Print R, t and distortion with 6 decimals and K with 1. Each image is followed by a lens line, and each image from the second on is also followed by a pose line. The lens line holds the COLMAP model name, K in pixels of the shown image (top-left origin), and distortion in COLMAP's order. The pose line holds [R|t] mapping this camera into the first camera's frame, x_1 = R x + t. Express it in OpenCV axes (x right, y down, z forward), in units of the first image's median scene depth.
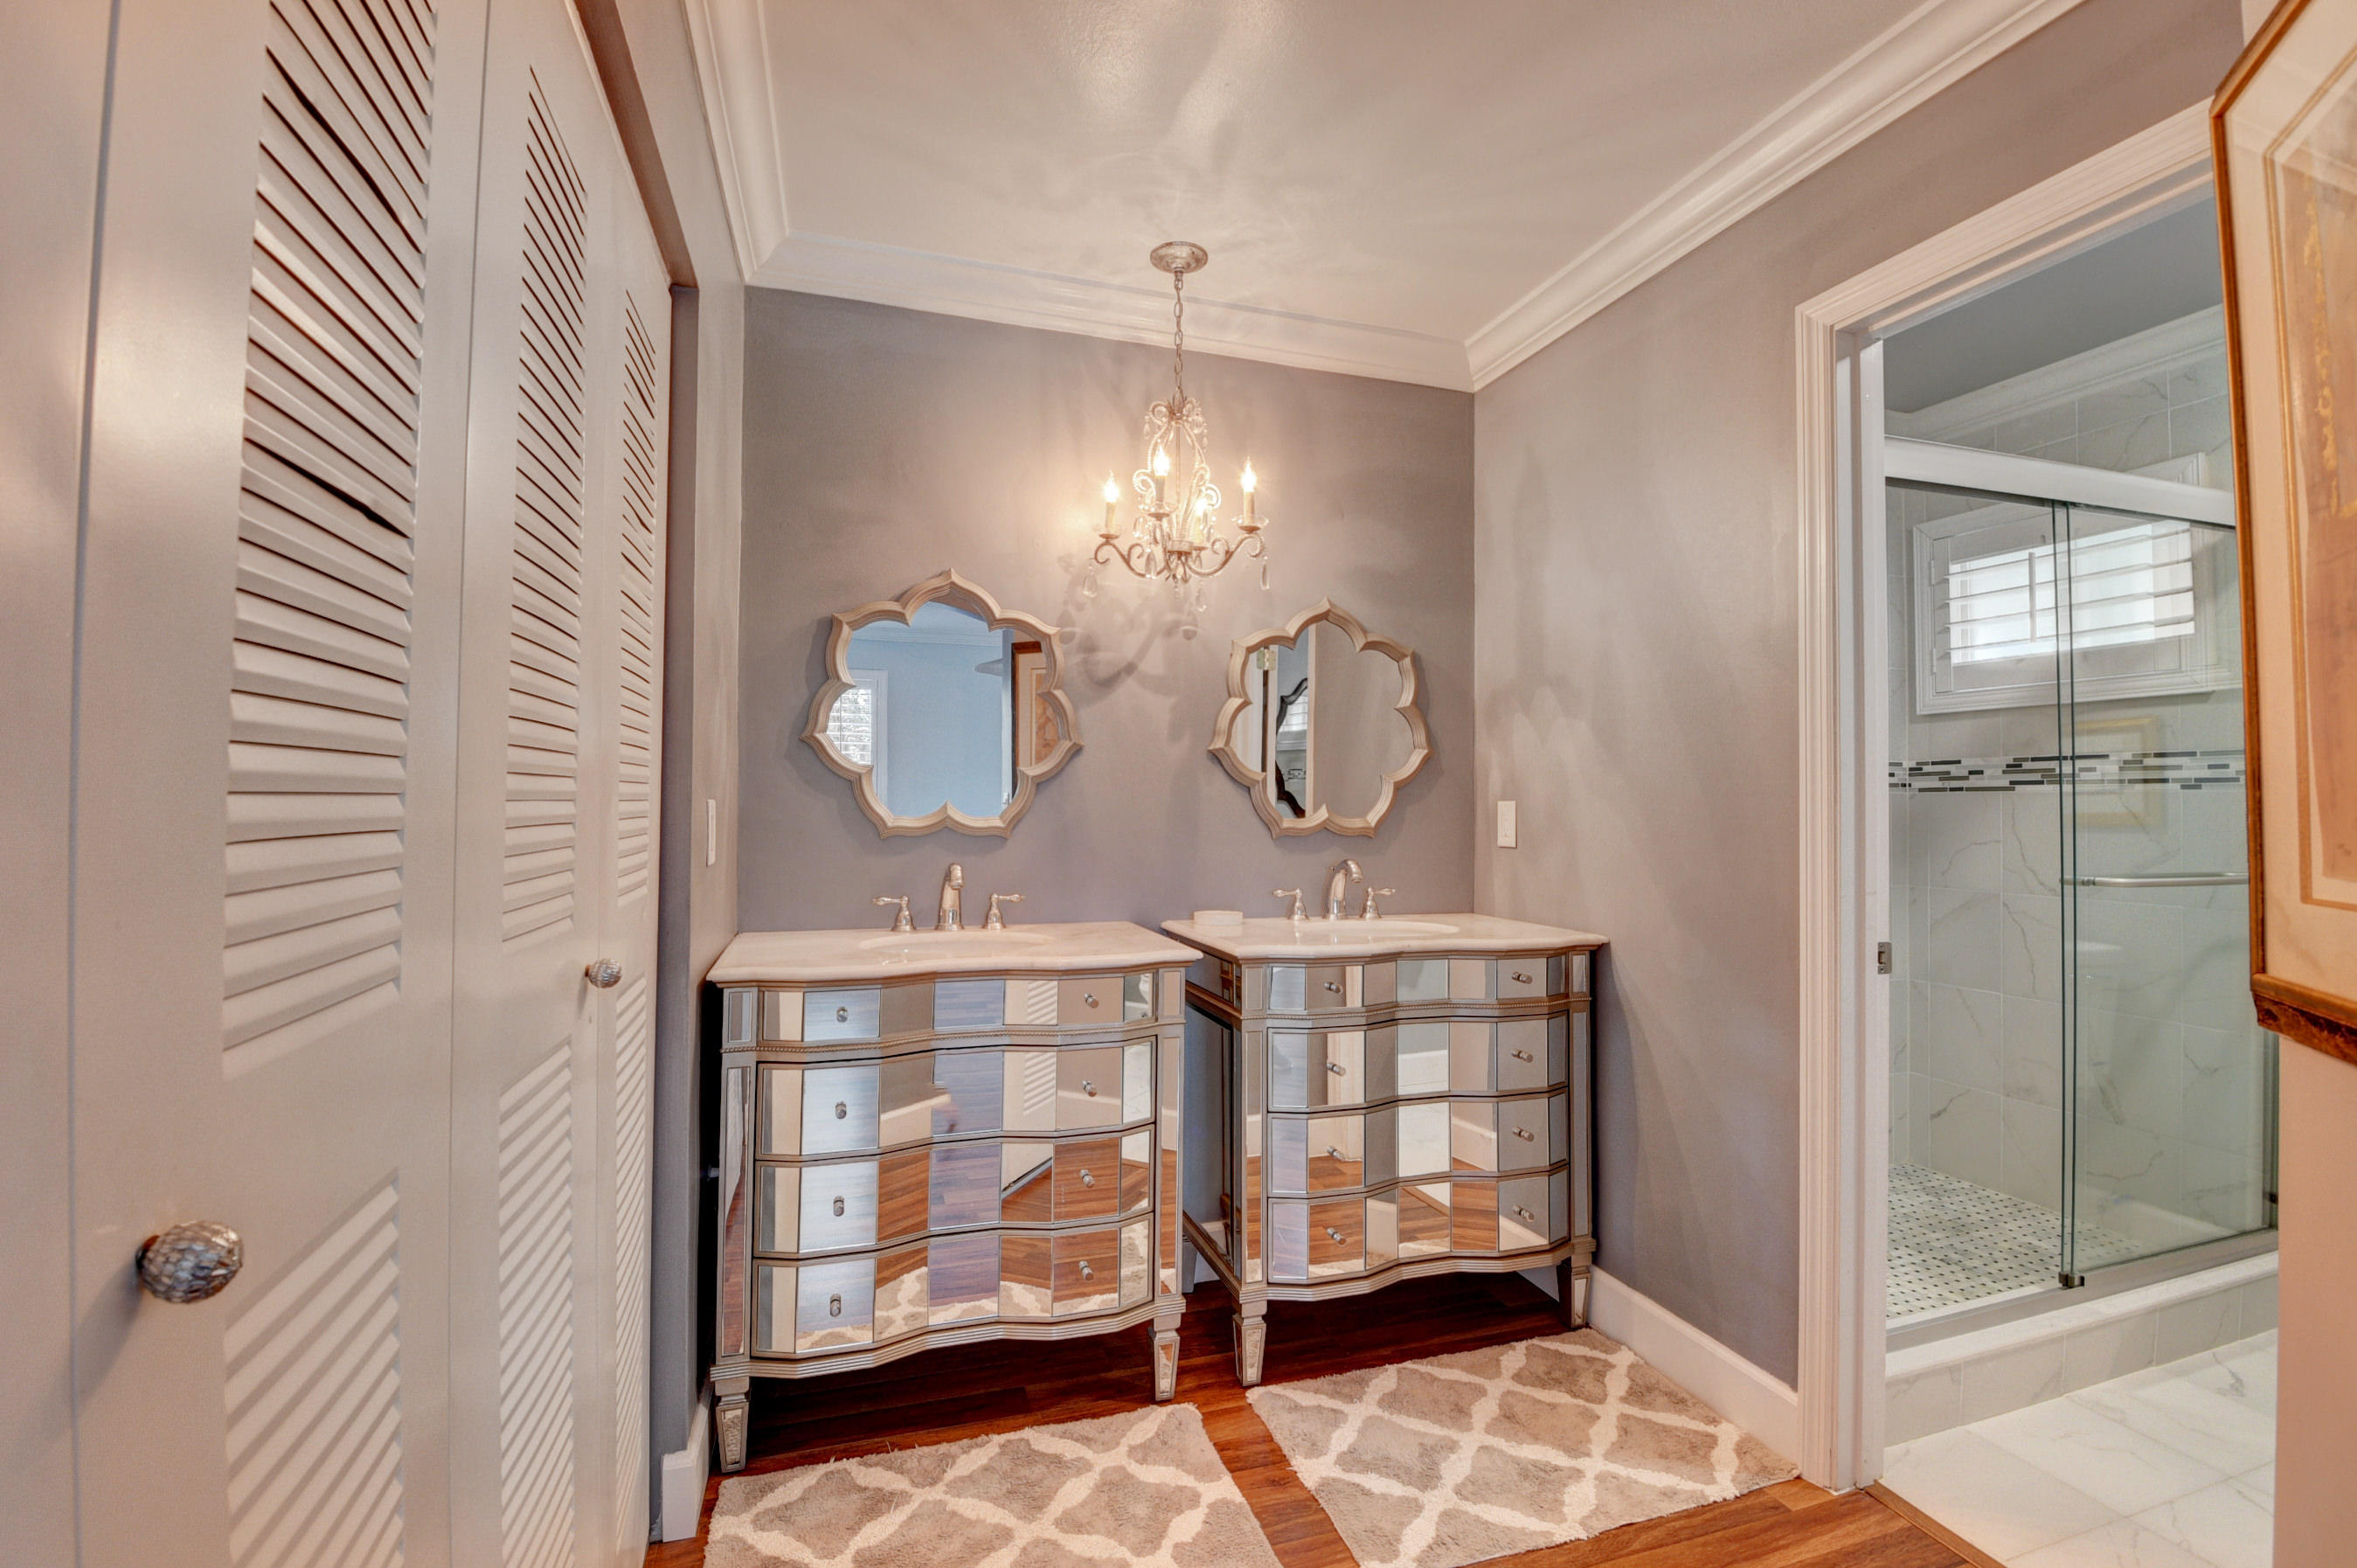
lens RADIAL K [[1038.7, 0, 1177.9], [0, 1038.7, 774.3], [0, 0, 1]] dist [0.021275, -0.032888]
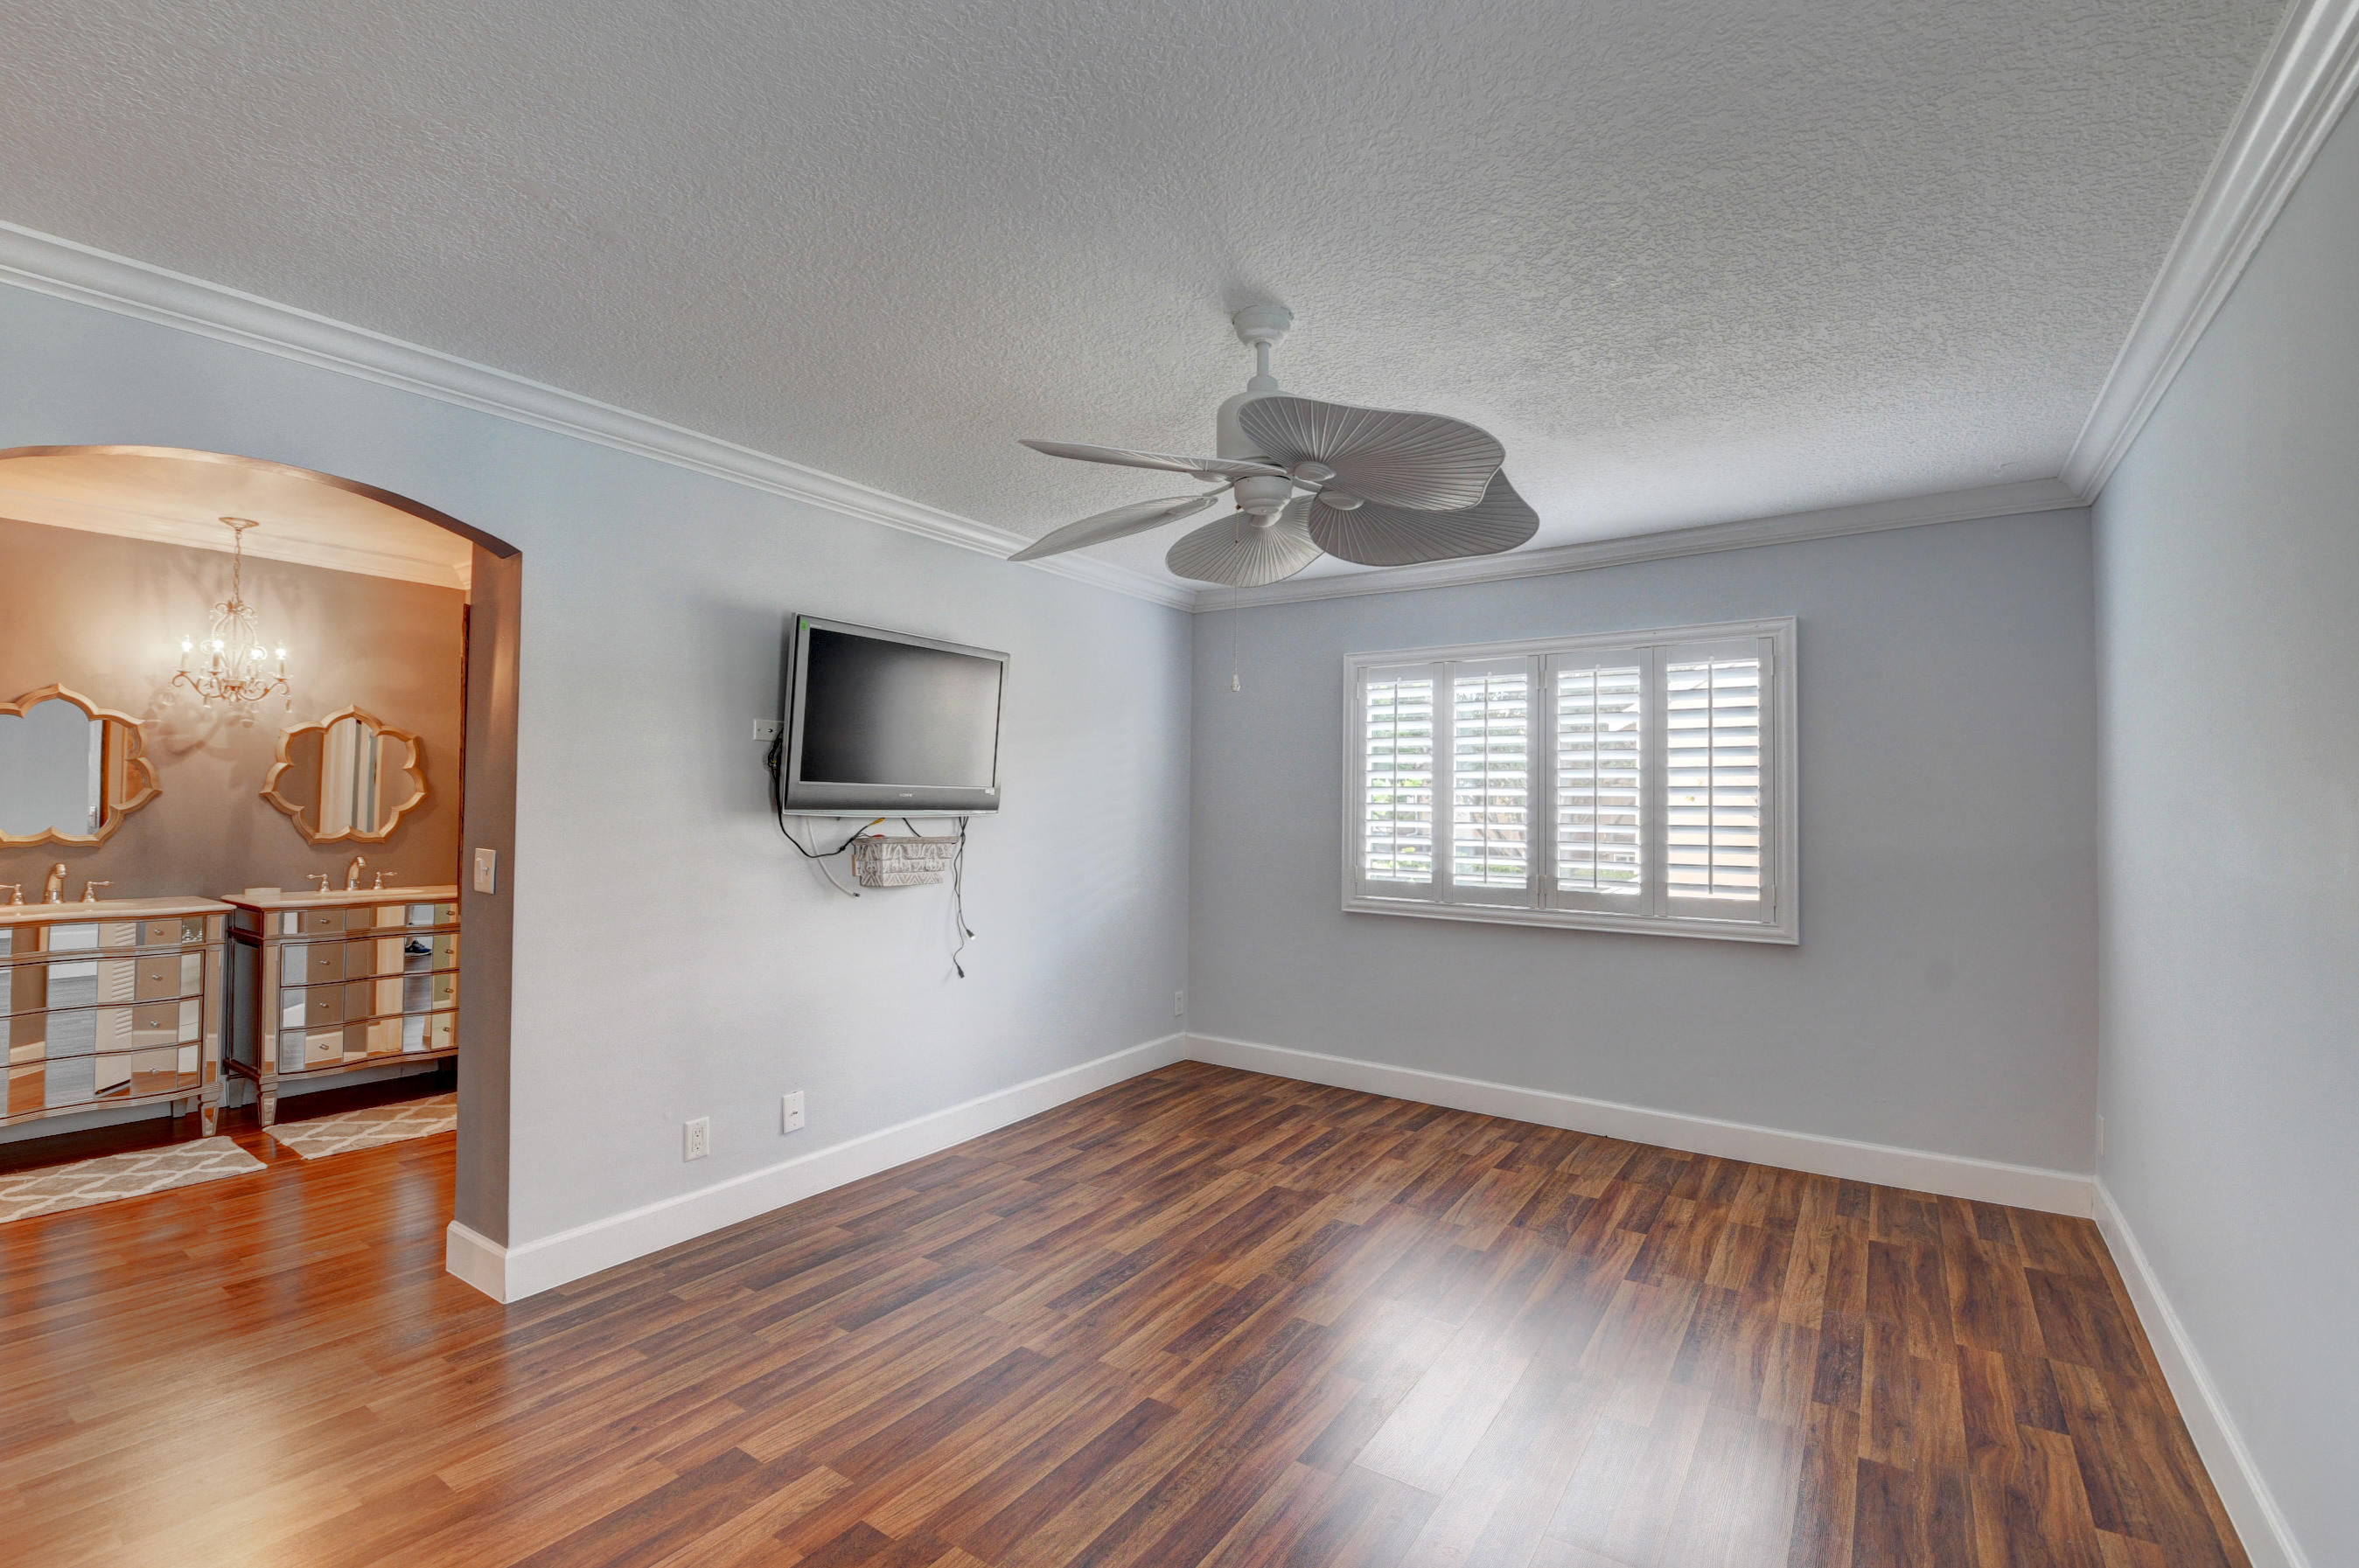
lens RADIAL K [[1038.4, 0, 1167.4], [0, 1038.4, 774.9], [0, 0, 1]] dist [-0.033323, -0.000335]
pose [[0.786577, 0.019504, 0.617184, 0.177508], [-0.020418, 0.999776, -0.005573, -0.075275], [-0.617155, -0.008218, 0.786799, -1.217602]]
